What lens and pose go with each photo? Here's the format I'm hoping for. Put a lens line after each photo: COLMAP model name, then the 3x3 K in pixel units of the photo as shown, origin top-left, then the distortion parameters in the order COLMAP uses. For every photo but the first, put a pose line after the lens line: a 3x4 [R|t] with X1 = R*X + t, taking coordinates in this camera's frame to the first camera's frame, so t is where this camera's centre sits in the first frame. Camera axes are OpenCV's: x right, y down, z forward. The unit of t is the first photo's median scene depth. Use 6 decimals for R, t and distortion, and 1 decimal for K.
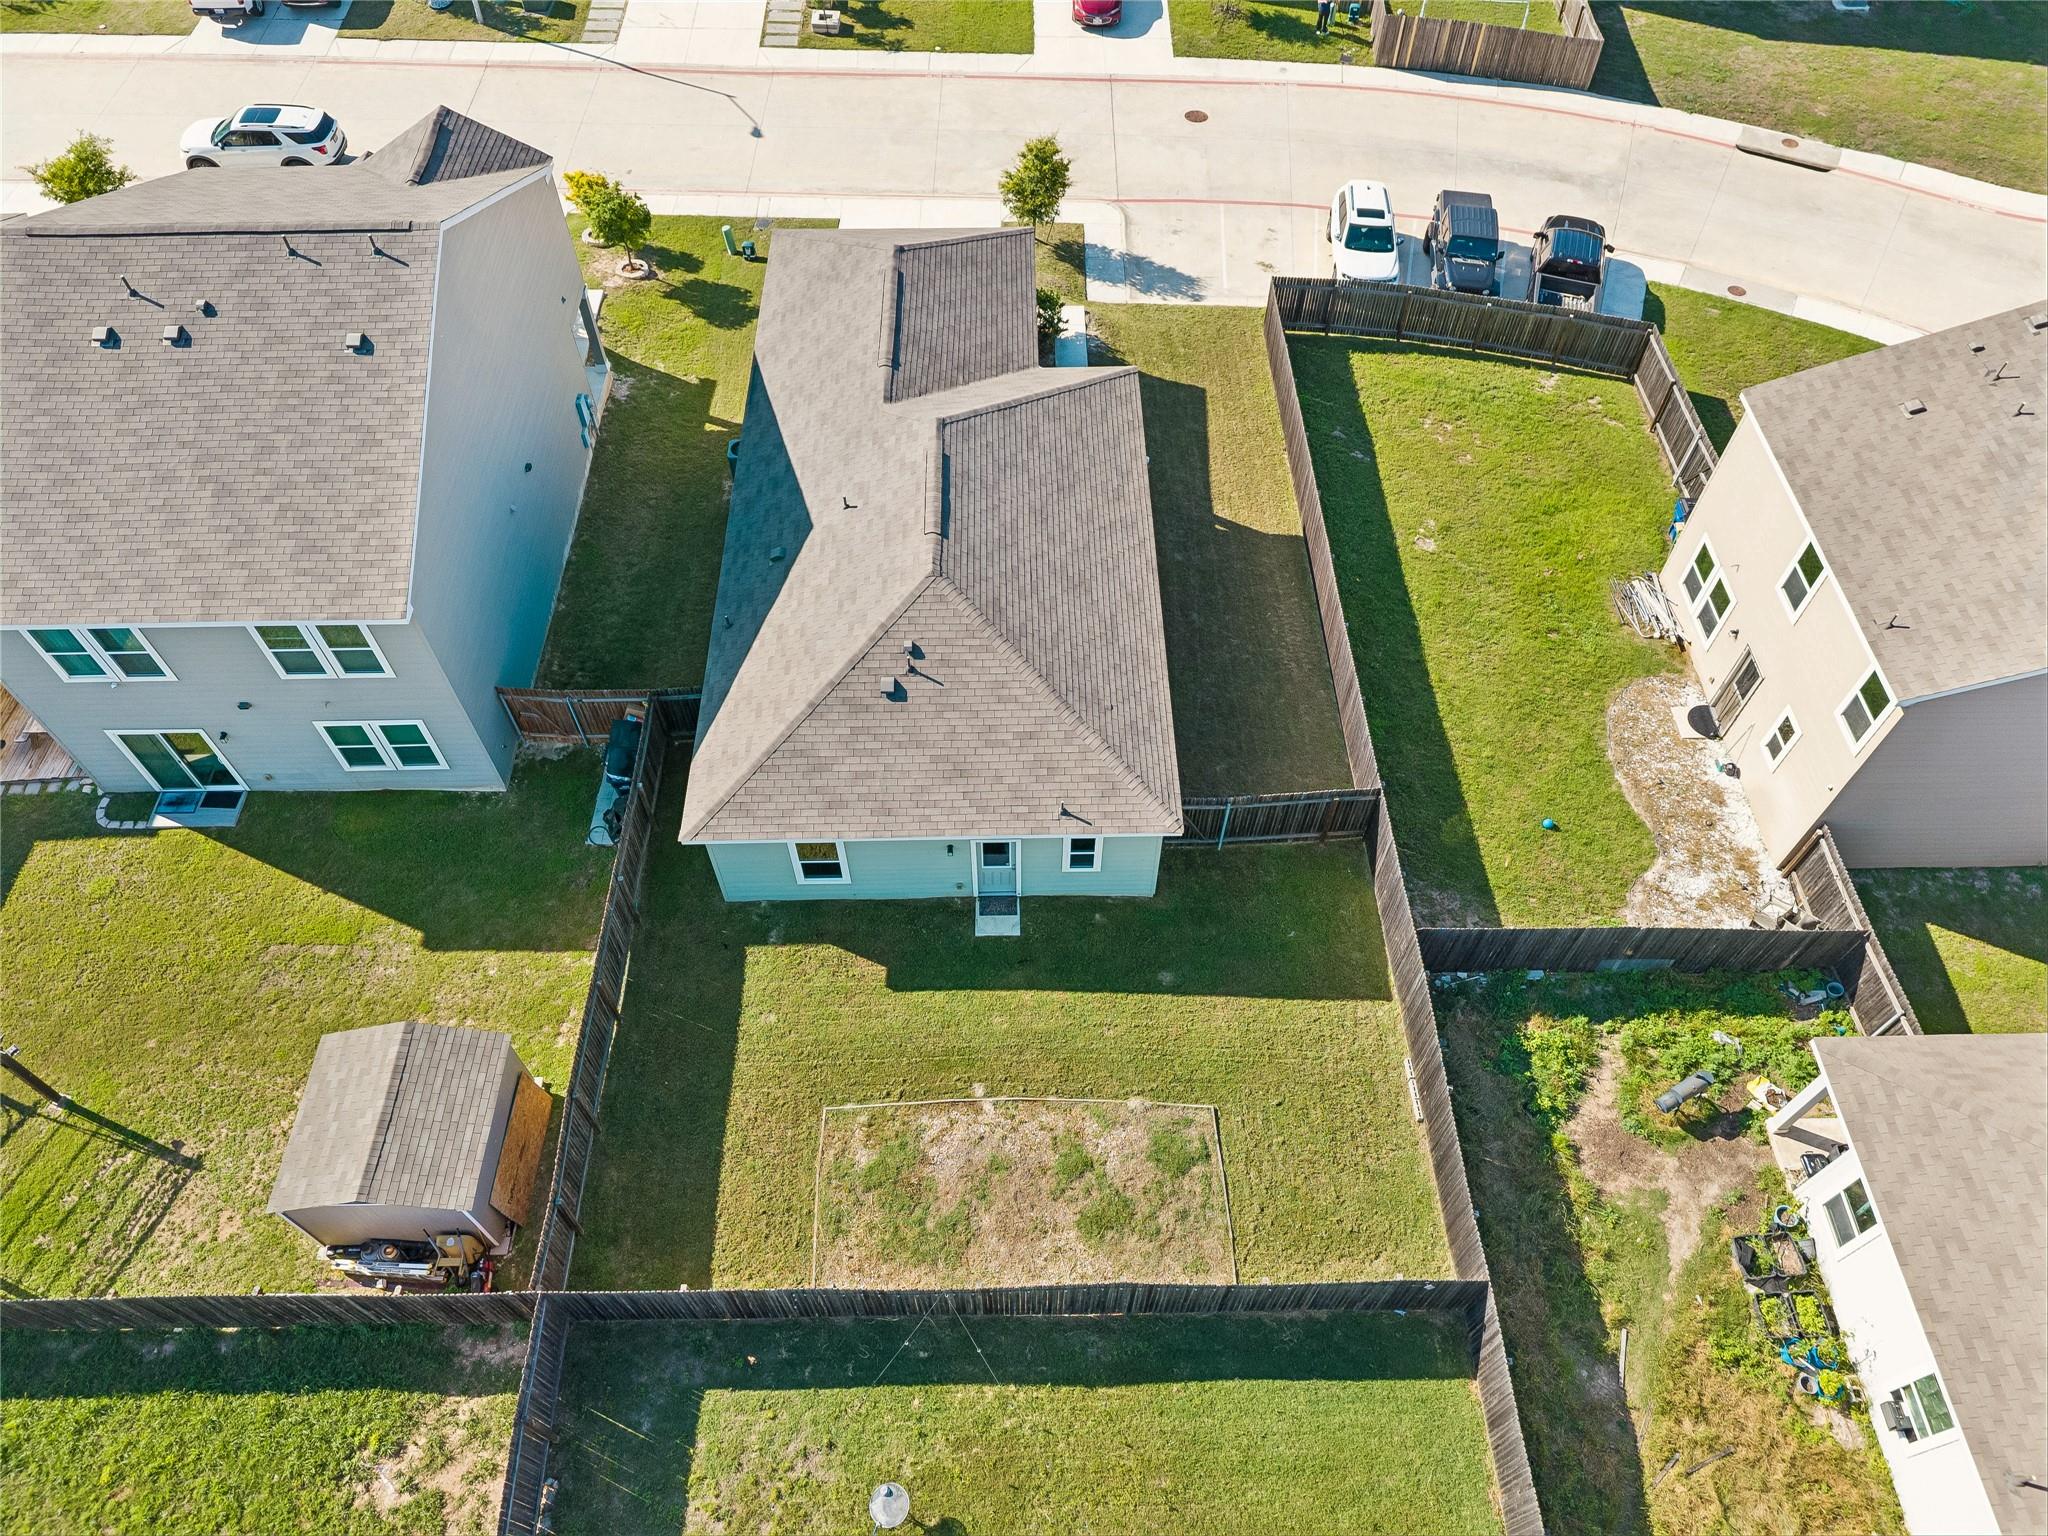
lens RADIAL K [[1385.6, 0, 1019.1], [0, 1385.6, 769.6], [0, 0, 1]] dist [0.031597, -0.043224]
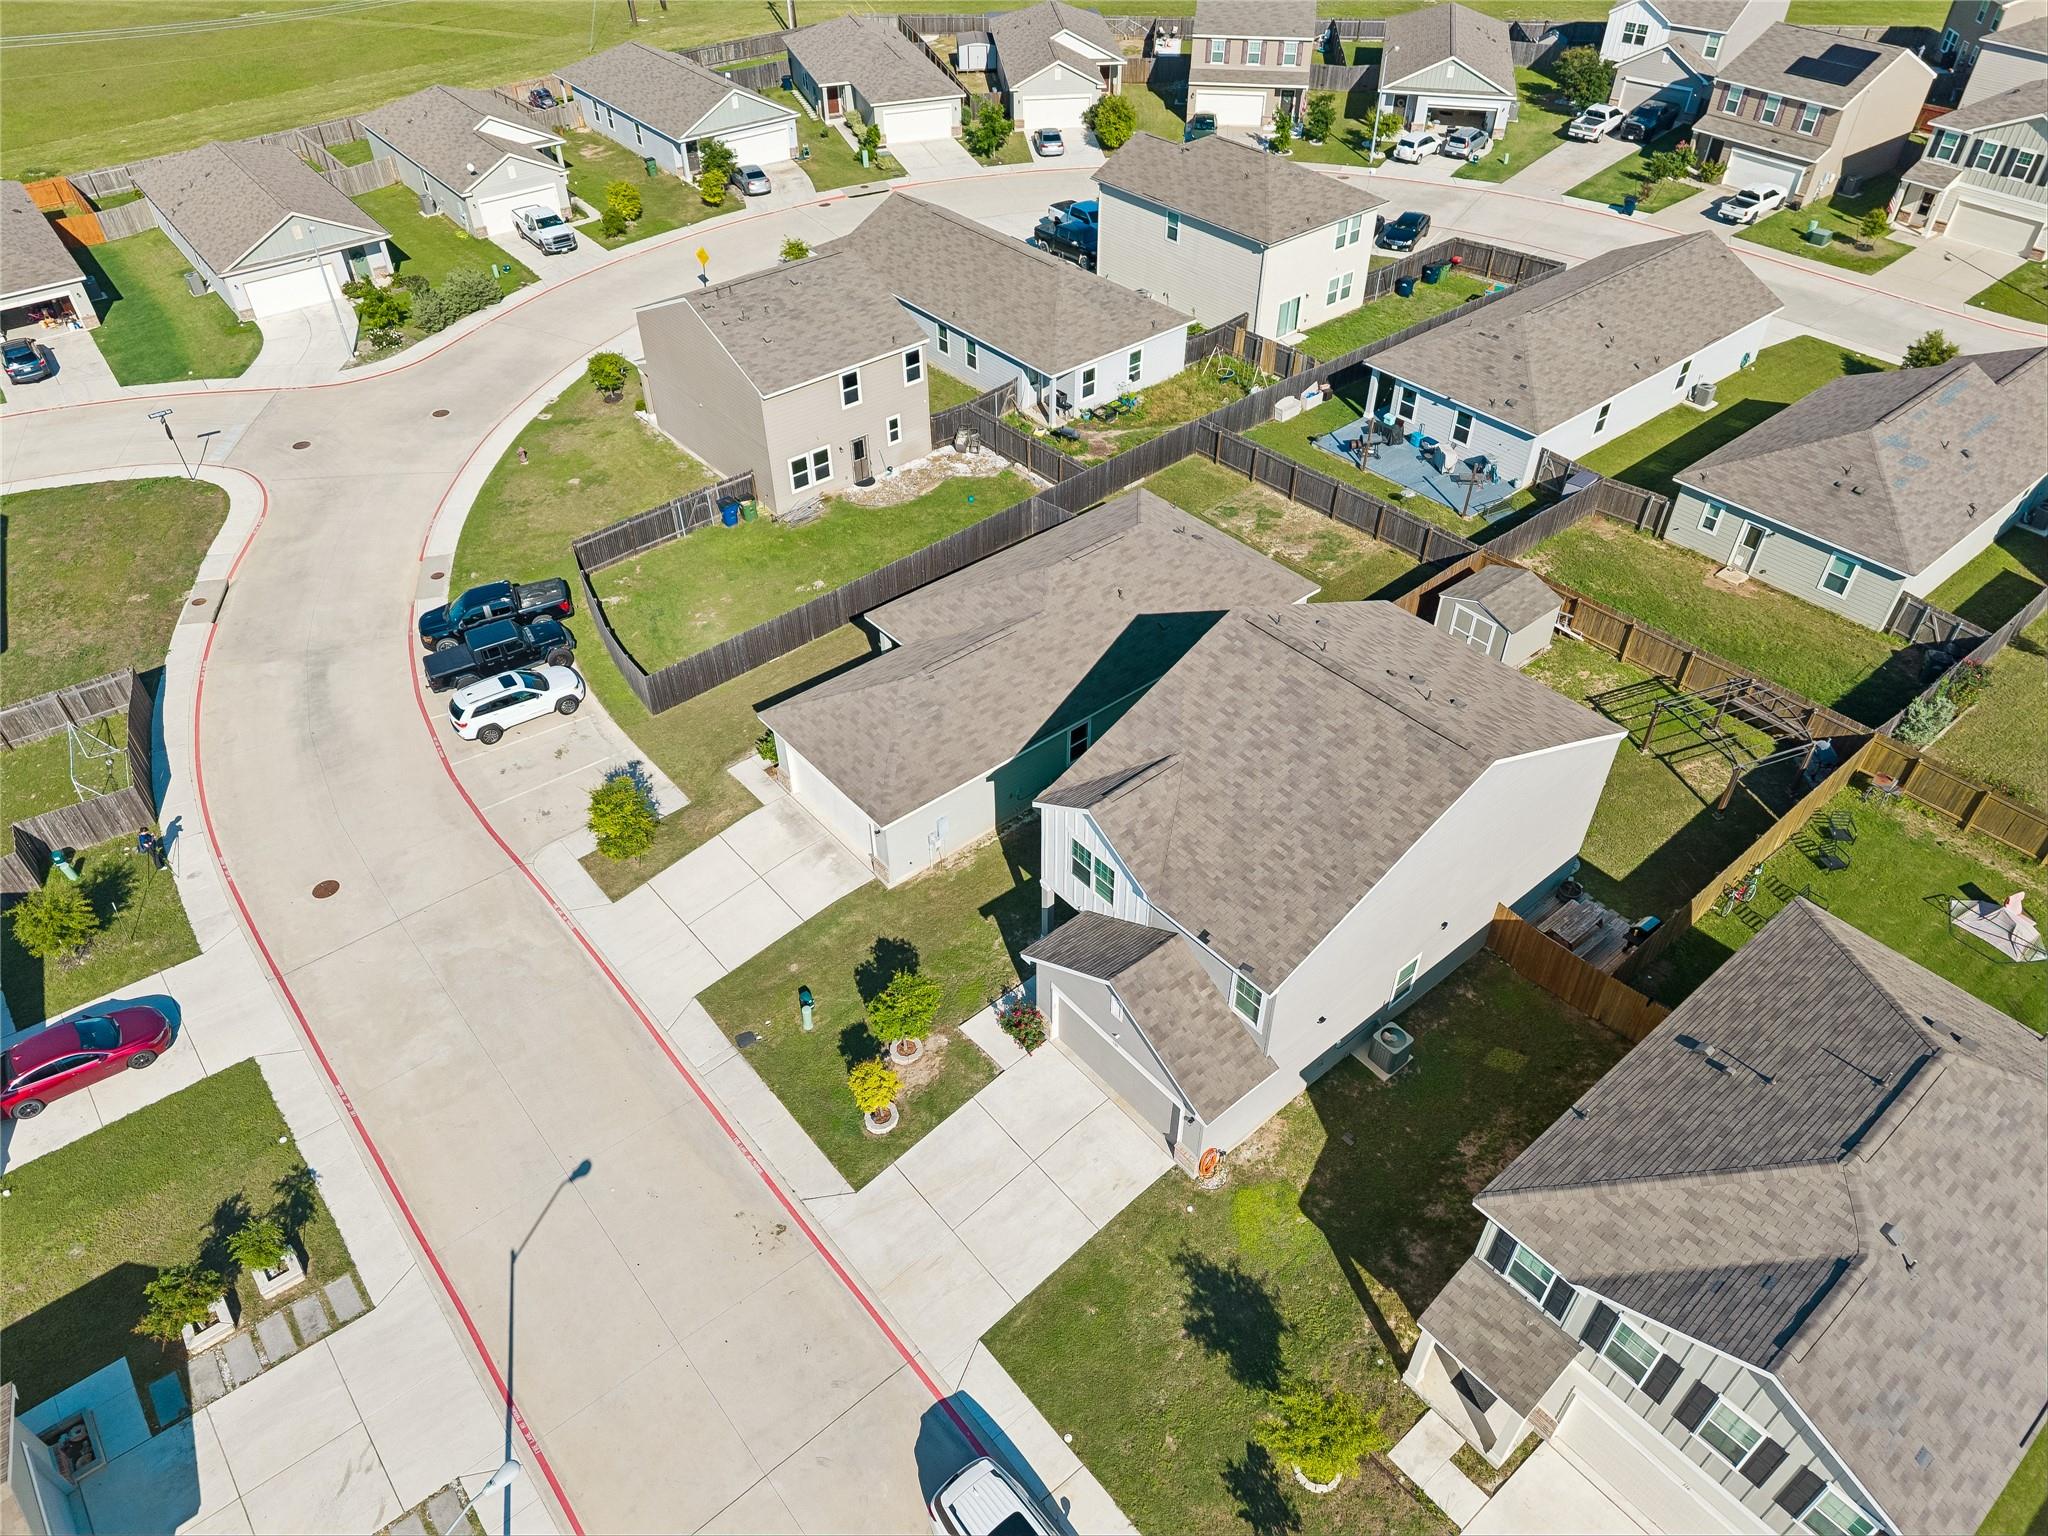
lens RADIAL K [[1390.2, 0, 1024.0], [0, 1390.2, 768.0], [0, 0, 1]] dist [0.007448, -0.003012]
pose [[-0.628385, -0.506504, 0.590411, -1.201759], [0.633091, 0.108045, 0.766500, -1.601246], [-0.452026, 0.855441, 0.252770, 0.867903]]
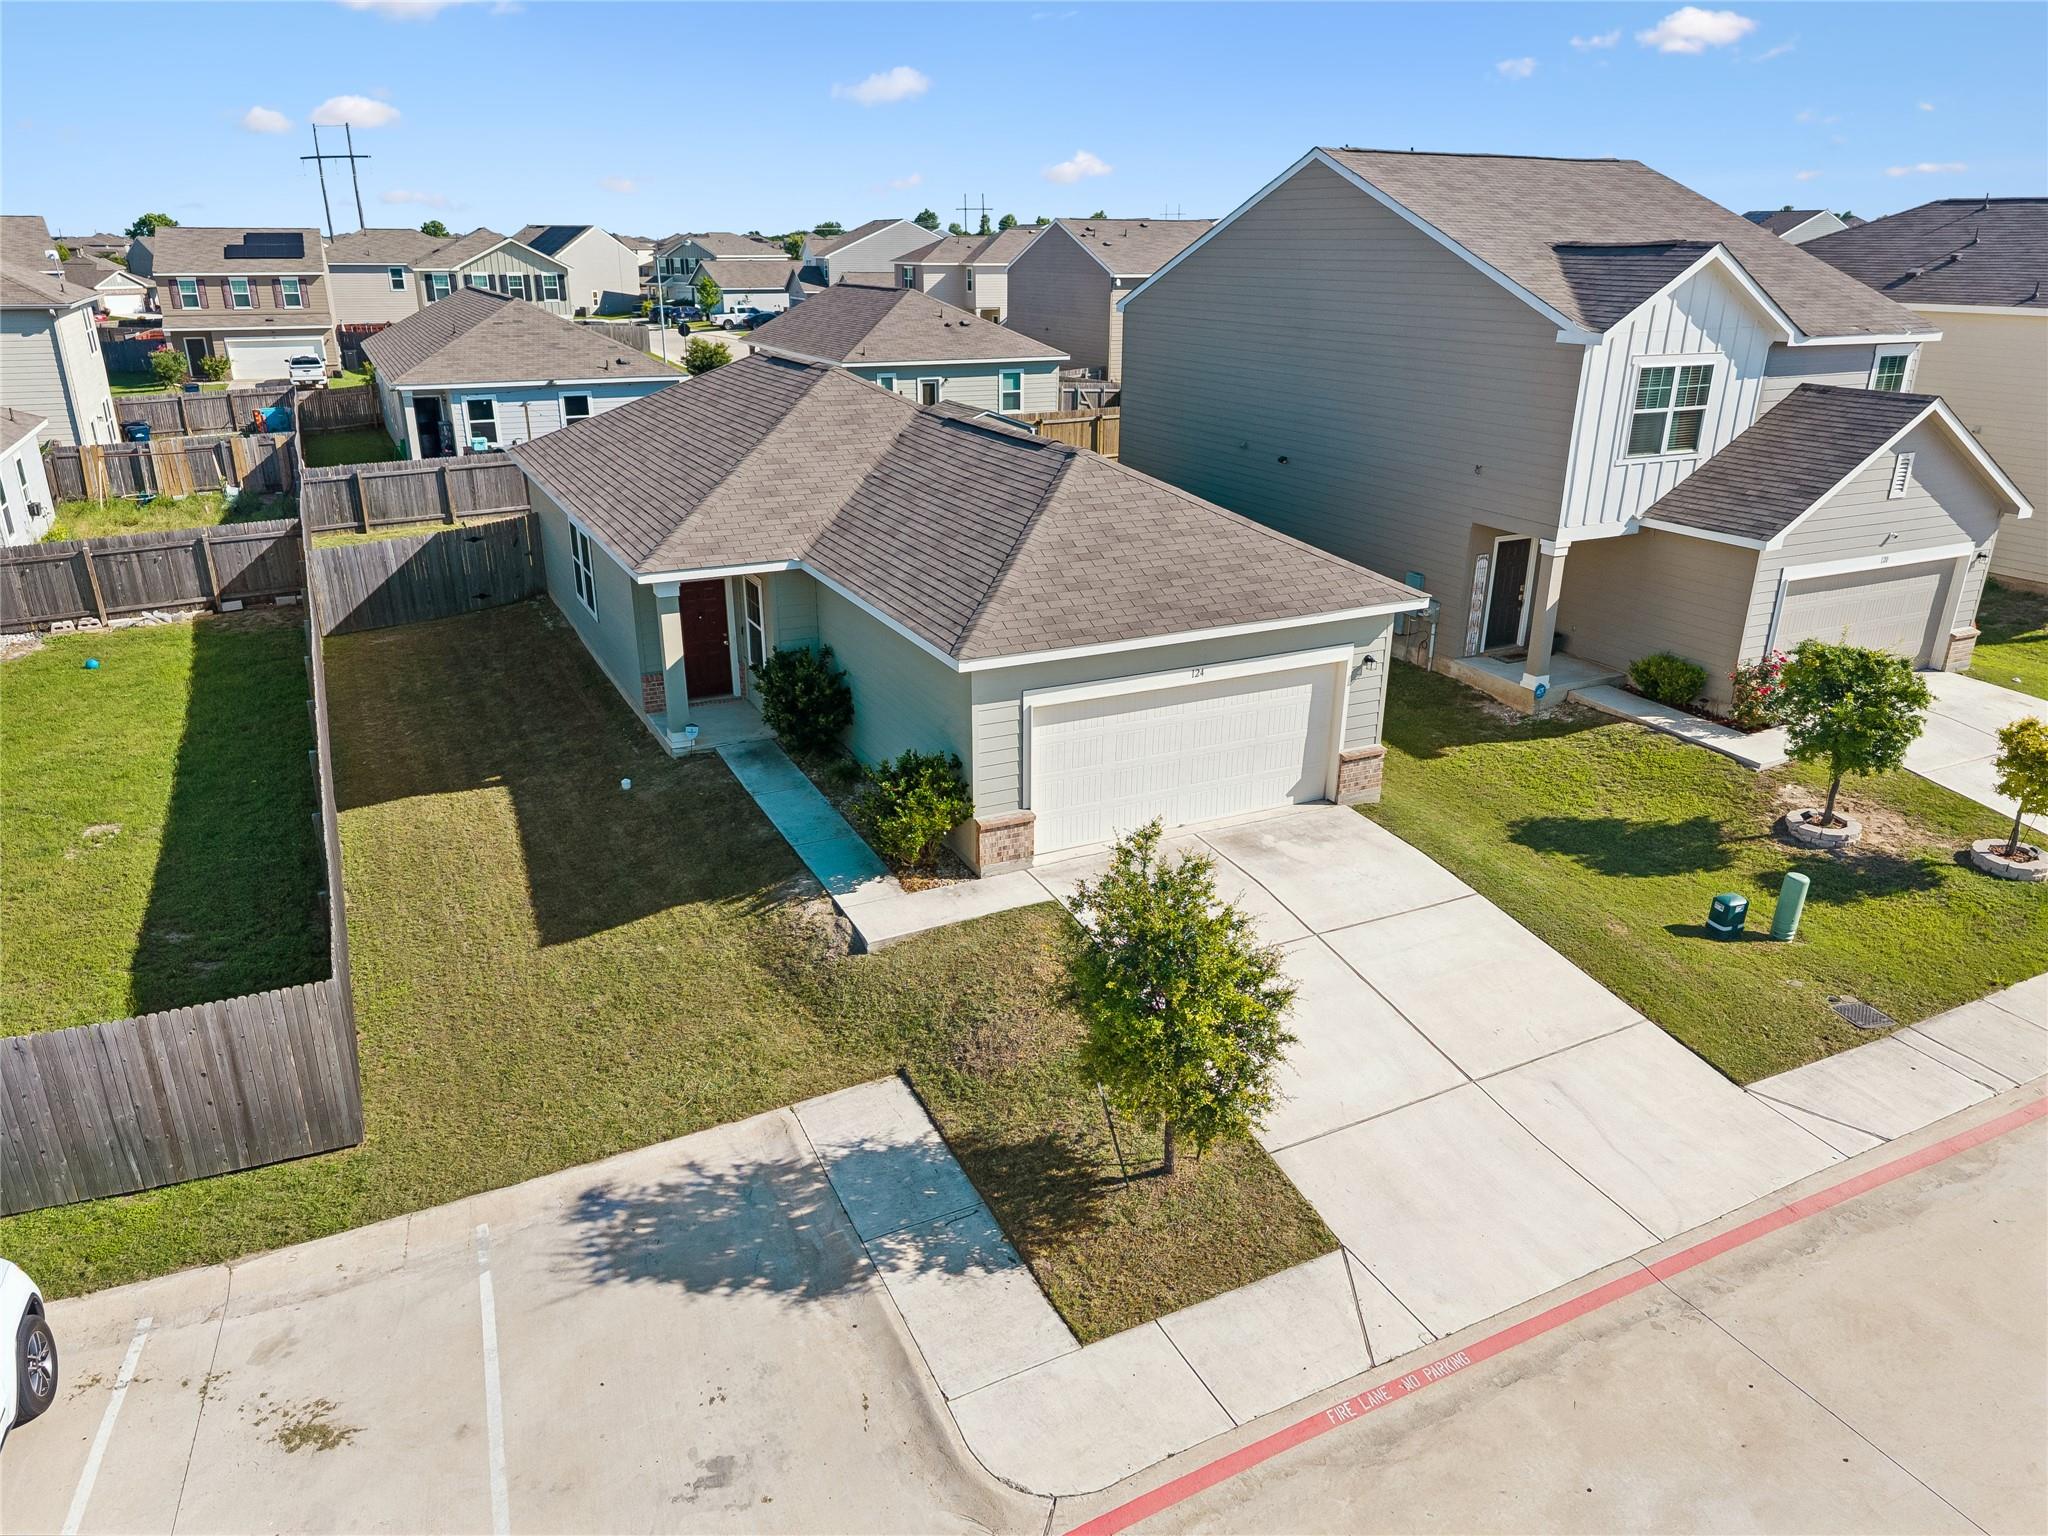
lens RADIAL K [[1401.5, 0, 1024.0], [0, 1401.5, 768.0], [0, 0, 1]] dist [0.003026, -0.000479]
pose [[-0.902205, 0.152958, -0.403273, 0.235500], [-0.347546, 0.295882, 0.889756, -1.059764], [0.255416, 0.942899, -0.213786, 1.555147]]
